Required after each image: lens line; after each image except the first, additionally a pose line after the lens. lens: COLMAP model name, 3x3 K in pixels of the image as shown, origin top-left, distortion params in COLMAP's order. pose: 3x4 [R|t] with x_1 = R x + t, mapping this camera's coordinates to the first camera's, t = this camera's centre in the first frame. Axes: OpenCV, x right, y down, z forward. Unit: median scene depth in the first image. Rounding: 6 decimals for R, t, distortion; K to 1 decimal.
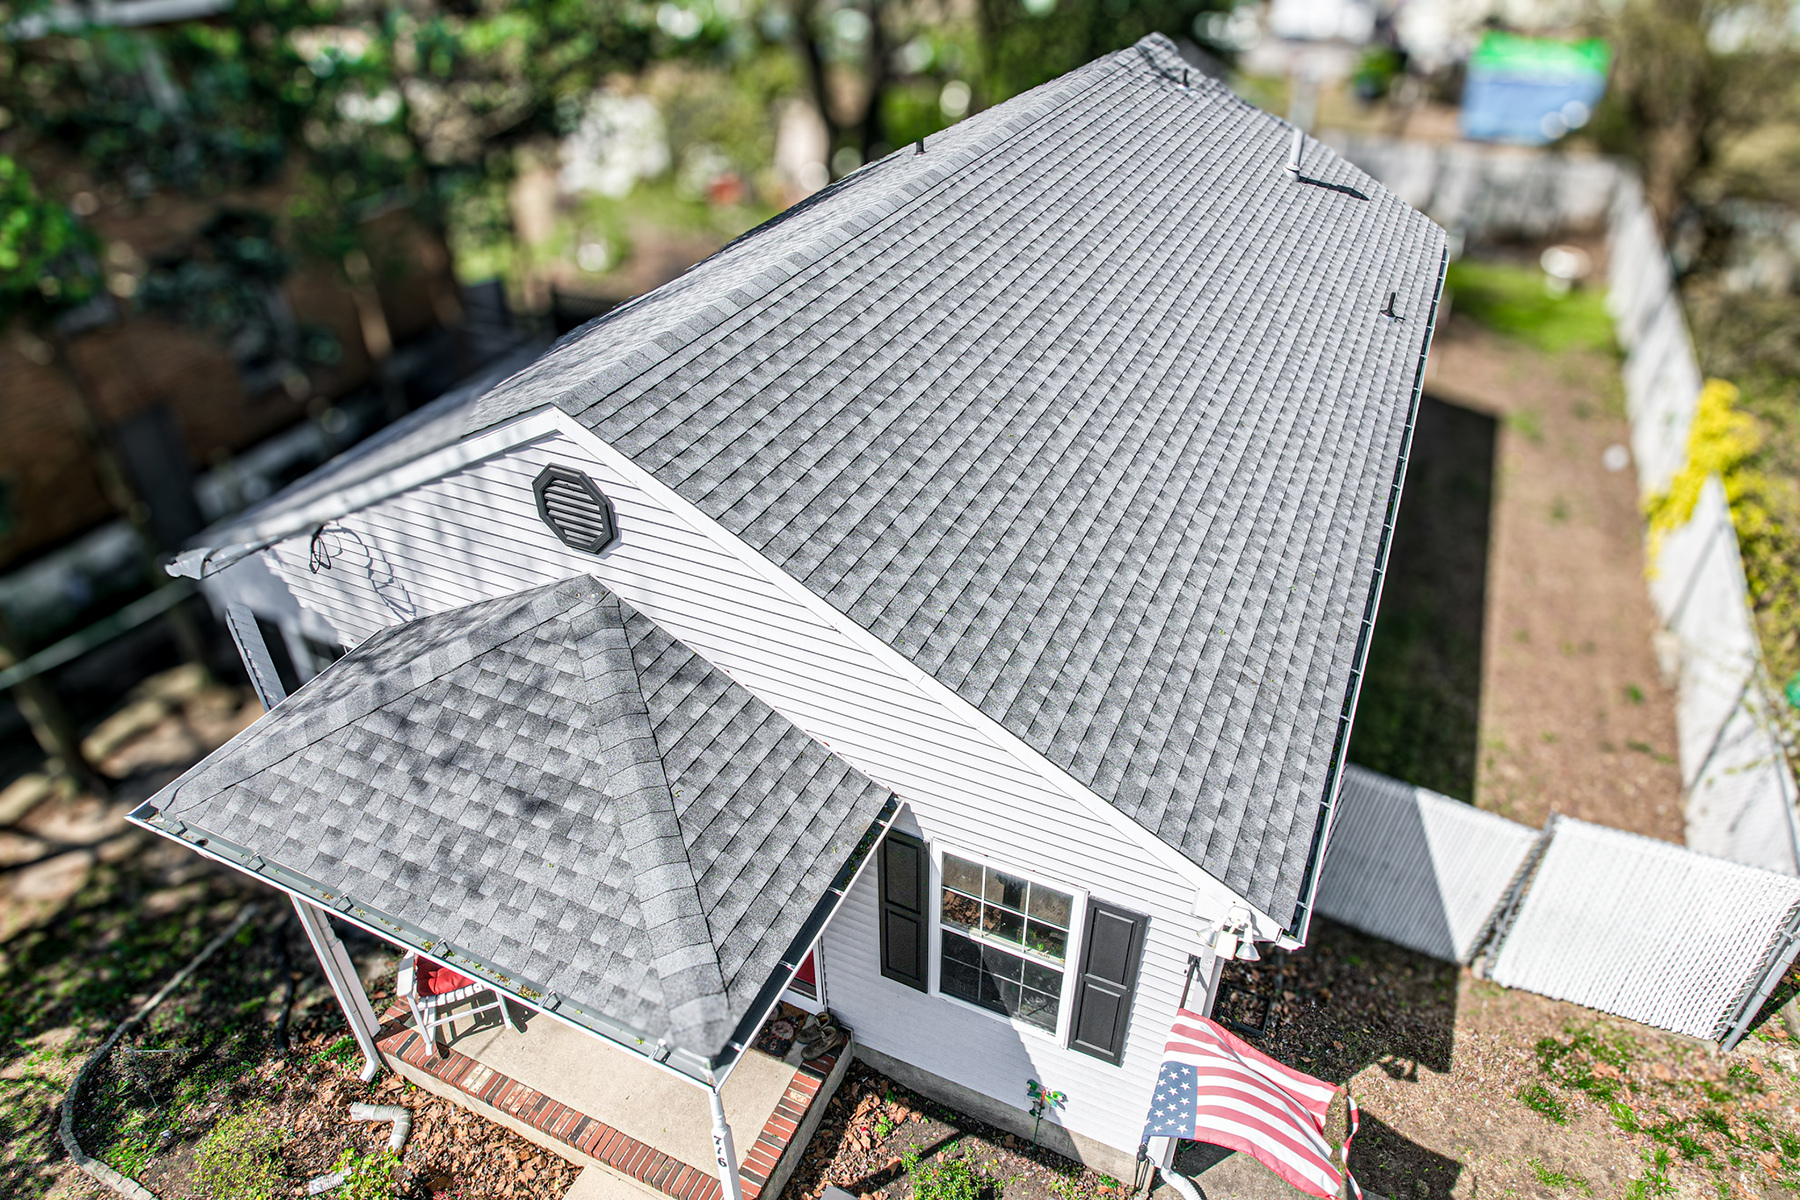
lens RADIAL K [[1153.0, 0, 905.4], [0, 1153.0, 603.4], [0, 0, 1]] dist [-0.073480, 0.062489]
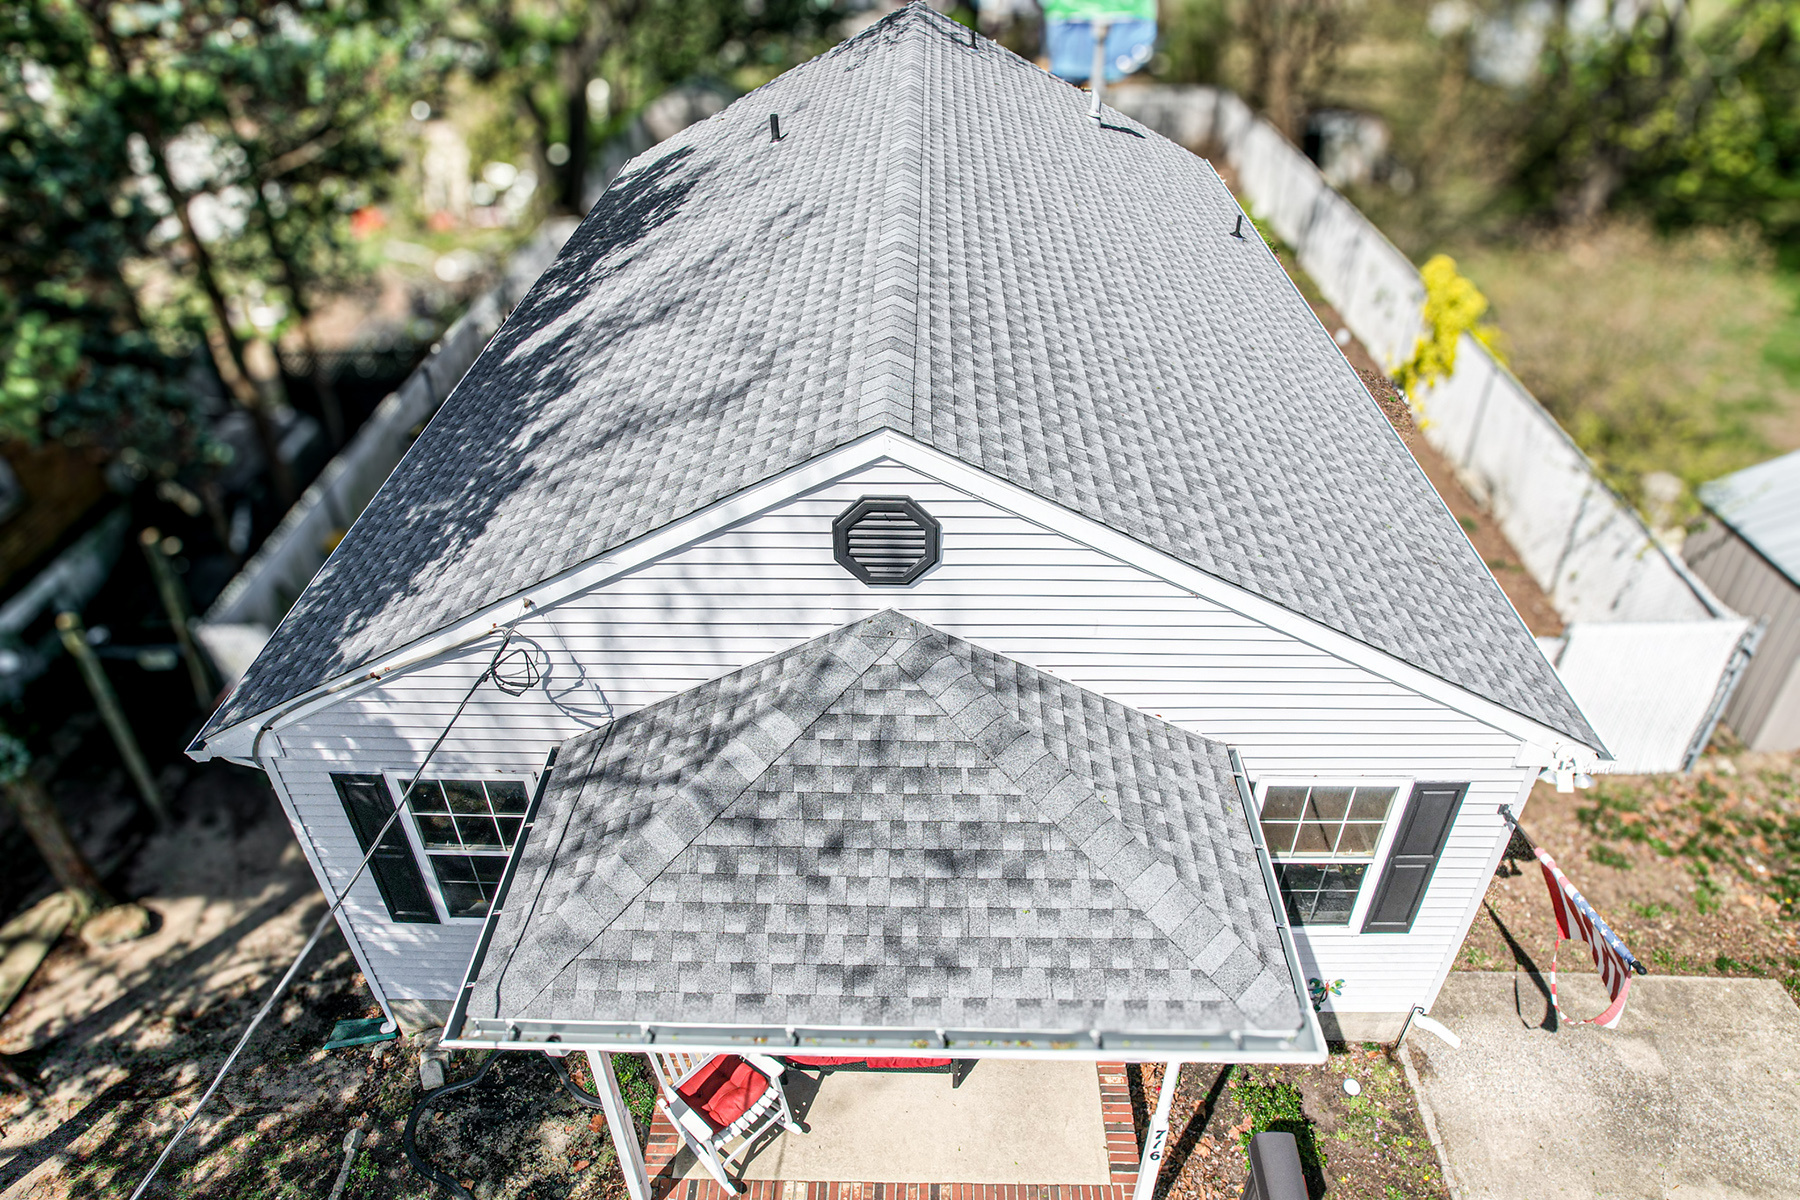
lens RADIAL K [[1153.0, 0, 910.4], [0, 1153.0, 599.5], [0, 0, 1]] dist [-0.073480, 0.062489]
pose [[0.915275, -0.238382, 0.324724, -0.487859], [0.235081, 0.970690, 0.049985, -0.065642], [-0.327122, 0.030586, 0.944487, 0.108938]]
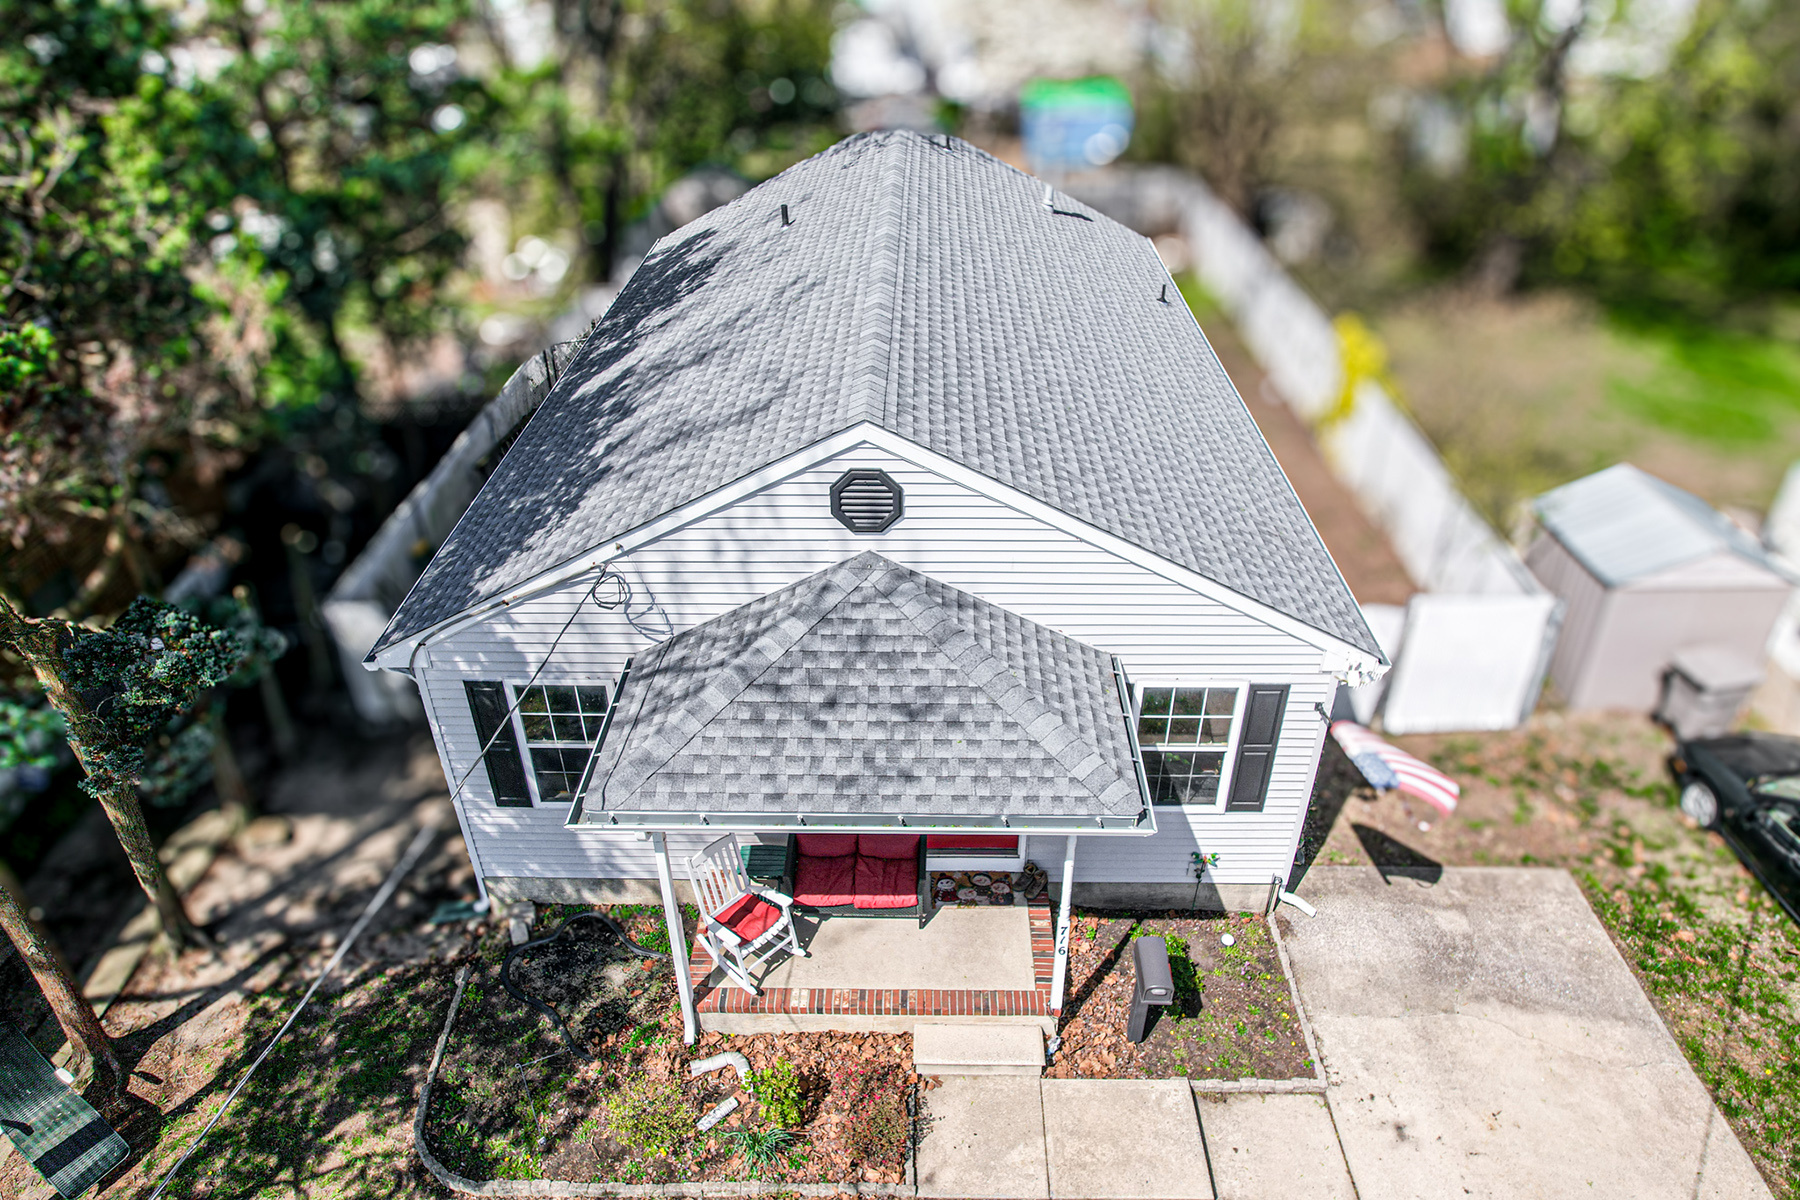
lens RADIAL K [[1153.0, 0, 911.2], [0, 1153.0, 596.3], [0, 0, 1]] dist [-0.073480, 0.062489]
pose [[0.914269, -0.218803, 0.340936, -0.610038], [0.235949, 0.971723, -0.009107, 0.043606], [-0.329302, 0.088770, 0.940043, -0.231340]]
